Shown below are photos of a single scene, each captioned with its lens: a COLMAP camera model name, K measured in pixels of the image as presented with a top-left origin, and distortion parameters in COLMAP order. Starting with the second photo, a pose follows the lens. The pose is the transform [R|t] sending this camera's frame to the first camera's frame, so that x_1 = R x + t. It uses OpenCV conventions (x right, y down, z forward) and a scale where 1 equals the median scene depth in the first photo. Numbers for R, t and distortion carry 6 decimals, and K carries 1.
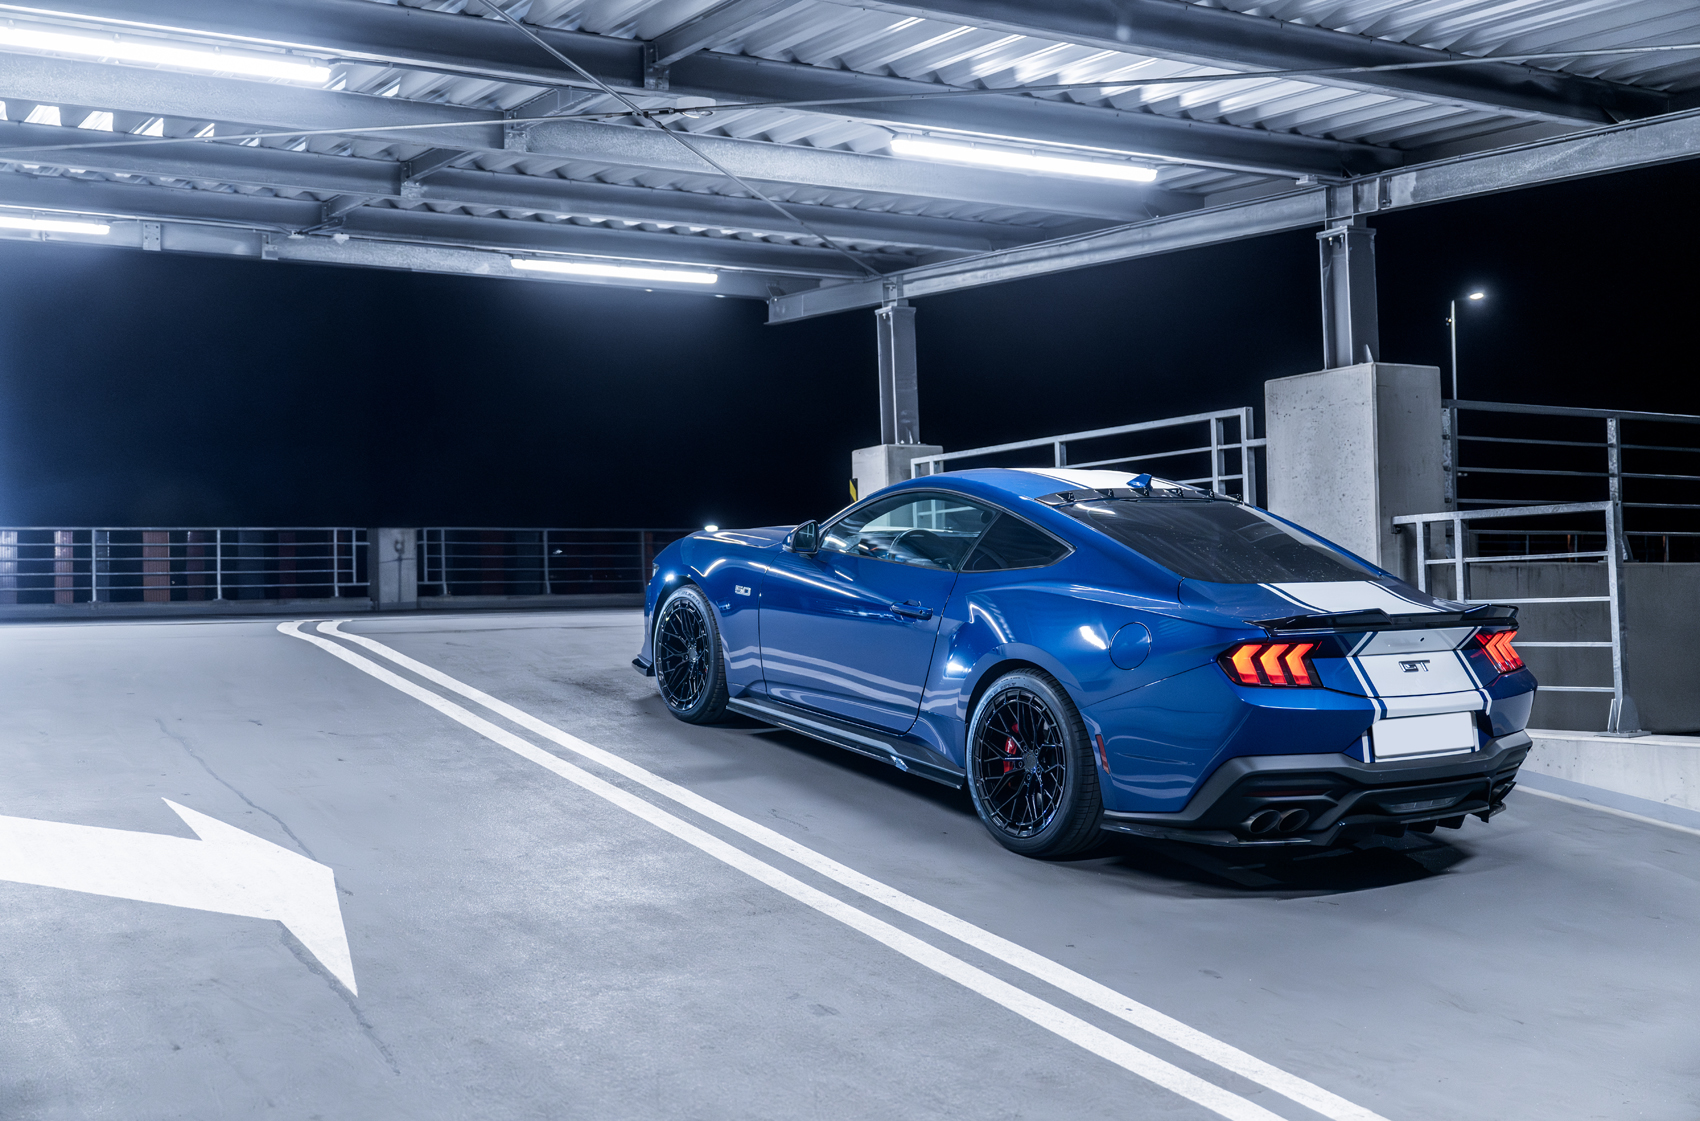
lens RADIAL K [[1931.9, 0, 845.8], [0, 1931.9, 529.3], [0, 0, 1]] dist [0.016751, 0.031430]
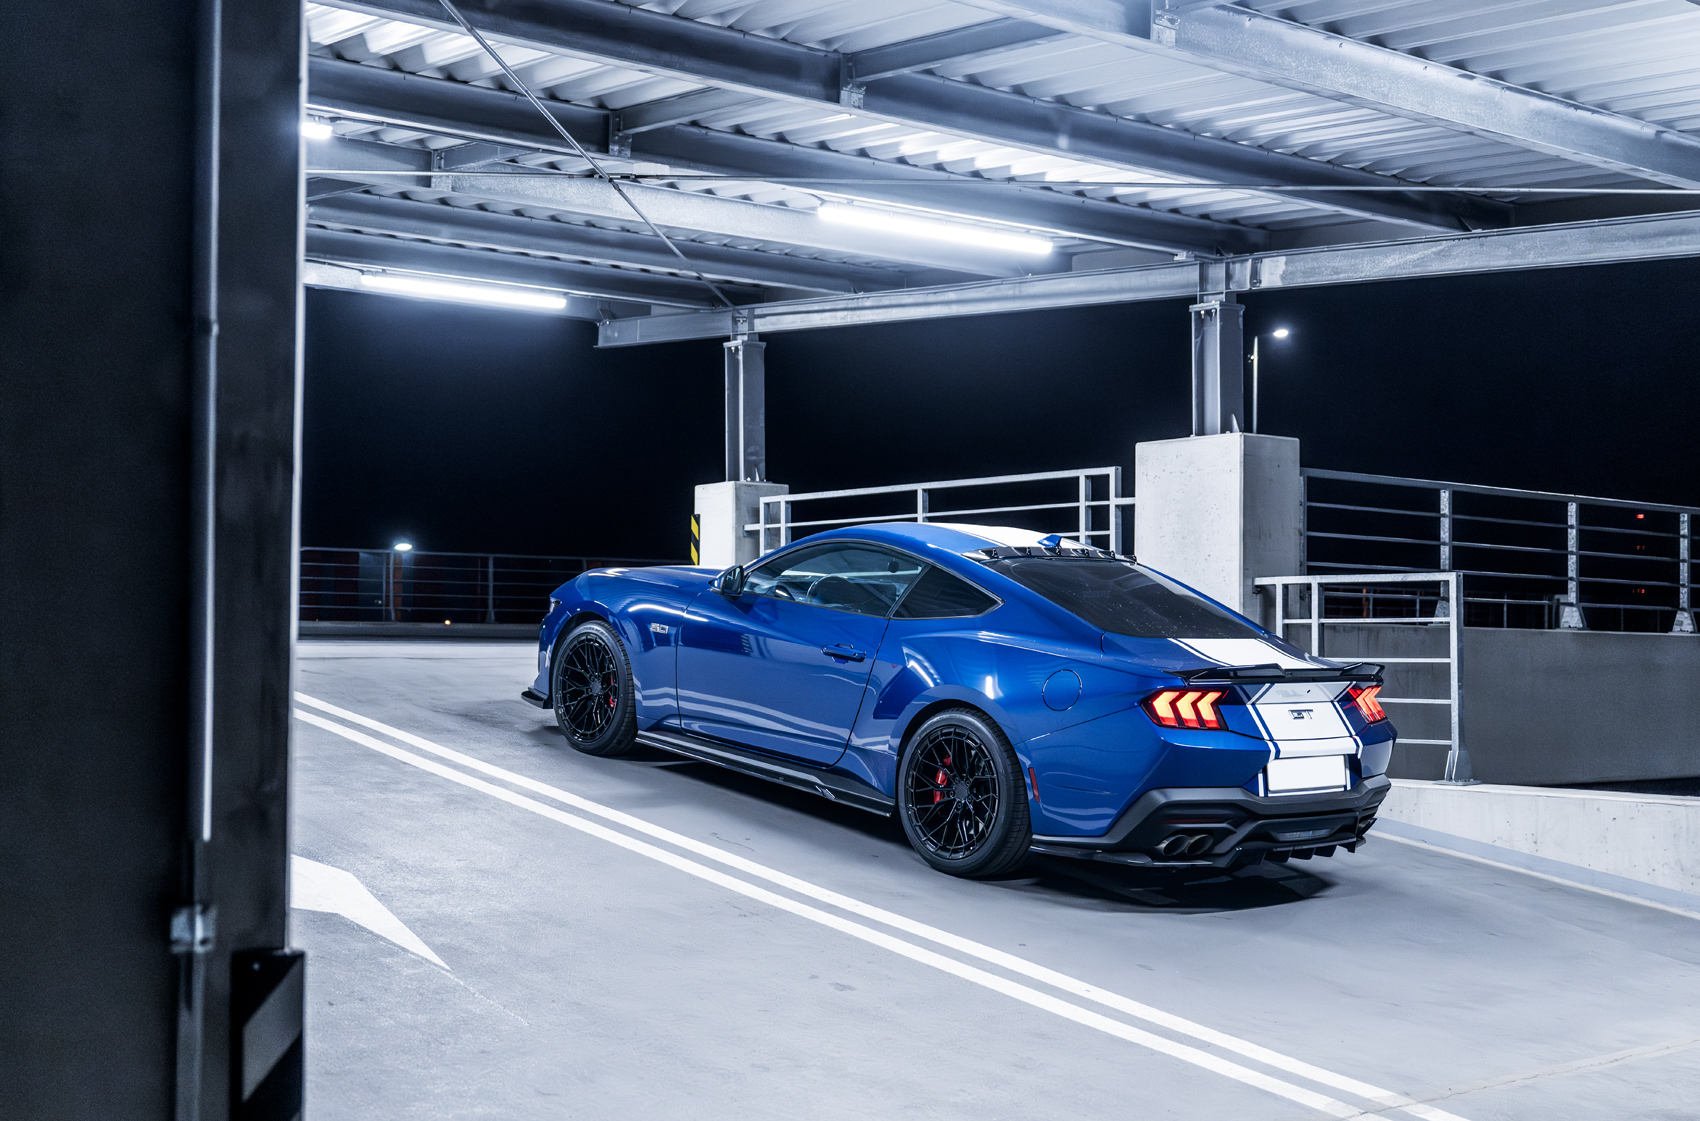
lens RADIAL K [[2263.3, 0, 850.0], [0, 2263.3, 560.5], [0, 0, 1]] dist [0.042356, 0.005531]
pose [[0.989118, 0.035694, 0.142726, -0.113318], [-0.036036, 0.999350, -0.000194, -0.007445], [-0.142640, -0.004951, 0.989762, -0.201468]]
